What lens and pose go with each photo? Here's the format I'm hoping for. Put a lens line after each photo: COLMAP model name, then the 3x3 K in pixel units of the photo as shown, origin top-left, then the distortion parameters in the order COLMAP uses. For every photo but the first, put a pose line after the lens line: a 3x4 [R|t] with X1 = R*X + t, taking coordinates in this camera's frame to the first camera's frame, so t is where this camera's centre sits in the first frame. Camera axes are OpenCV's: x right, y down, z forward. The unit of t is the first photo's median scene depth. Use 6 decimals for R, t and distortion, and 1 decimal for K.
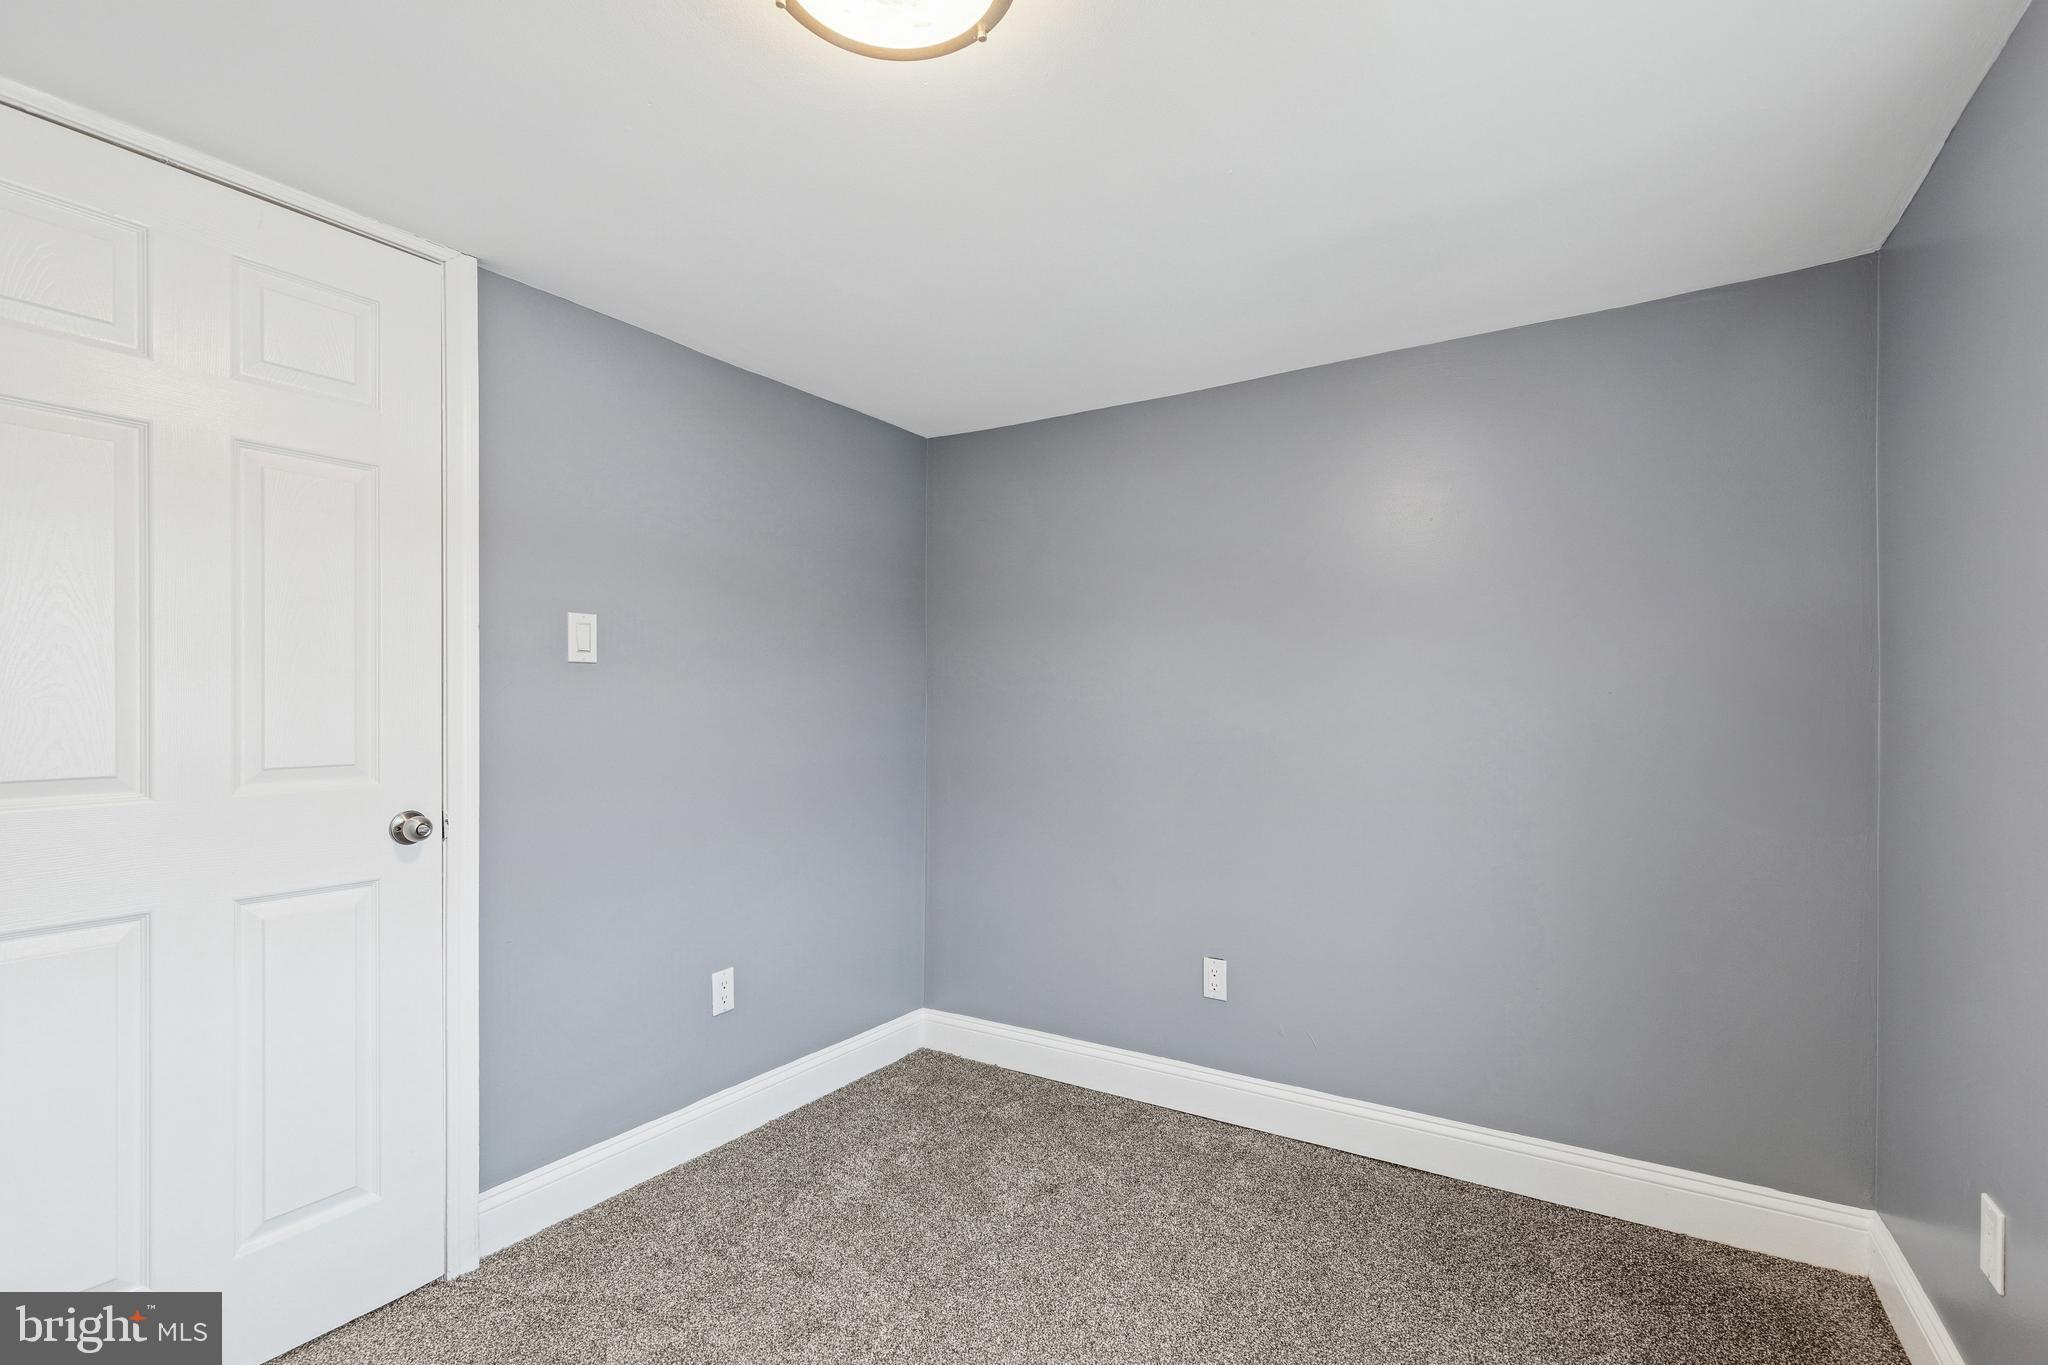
lens RADIAL K [[930.2, 0, 1027.4], [0, 930.2, 691.3], [0, 0, 1]] dist [0.014073, -0.003405]
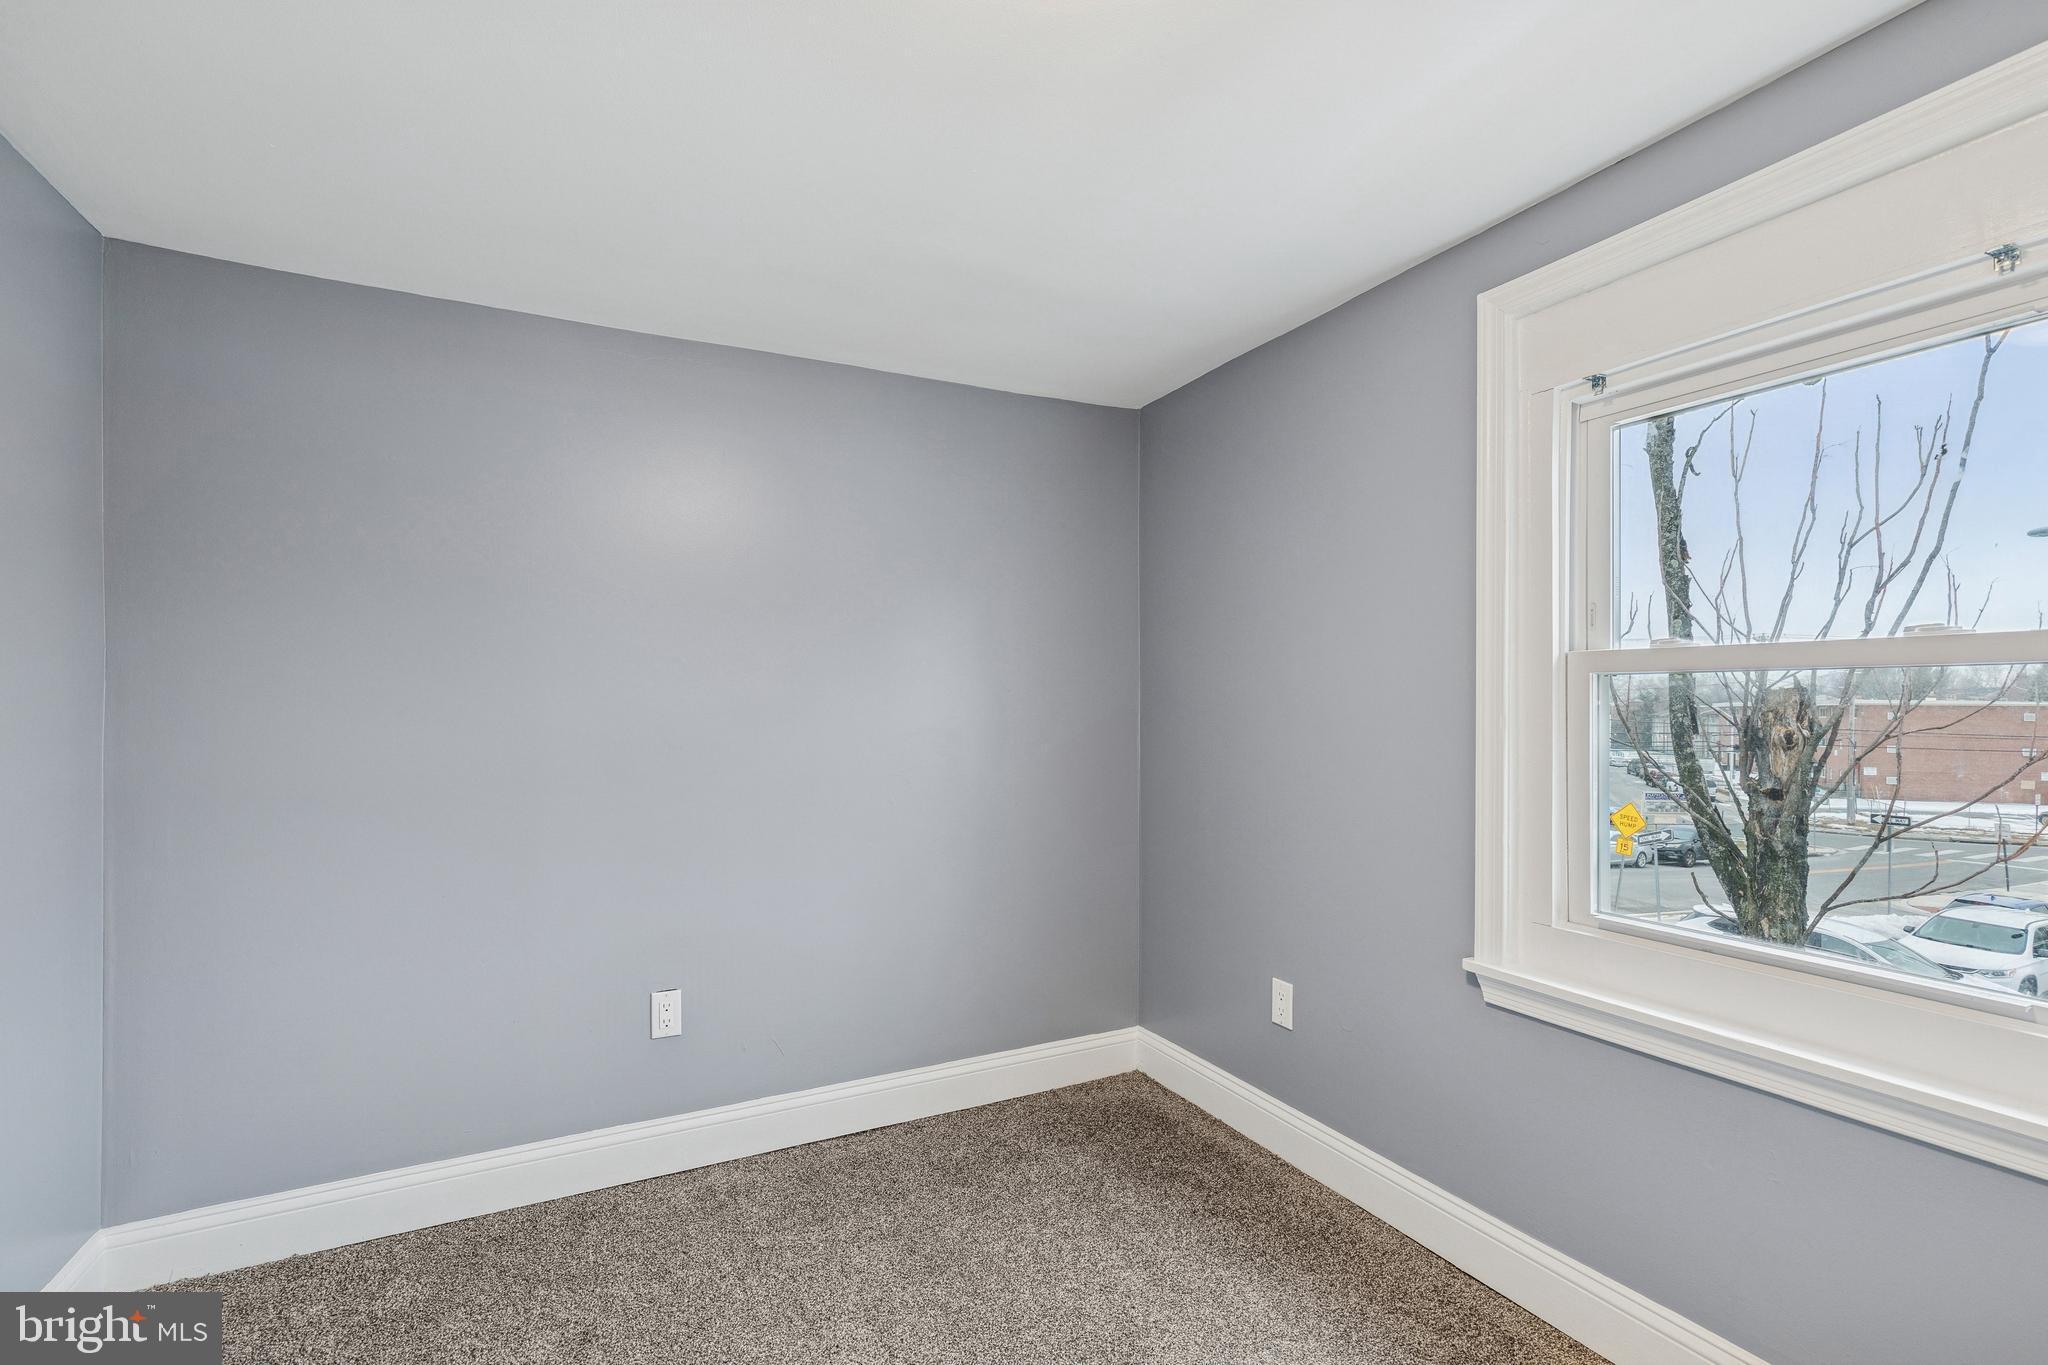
lens RADIAL K [[930.2, 0, 1025.4], [0, 930.2, 691.6], [0, 0, 1]] dist [0.014073, -0.003405]
pose [[0.529535, 0.009445, 0.848235, -0.417265], [-0.005130, 0.999955, -0.007932, 0.010183], [-0.848272, -0.000151, 0.529560, 0.276552]]
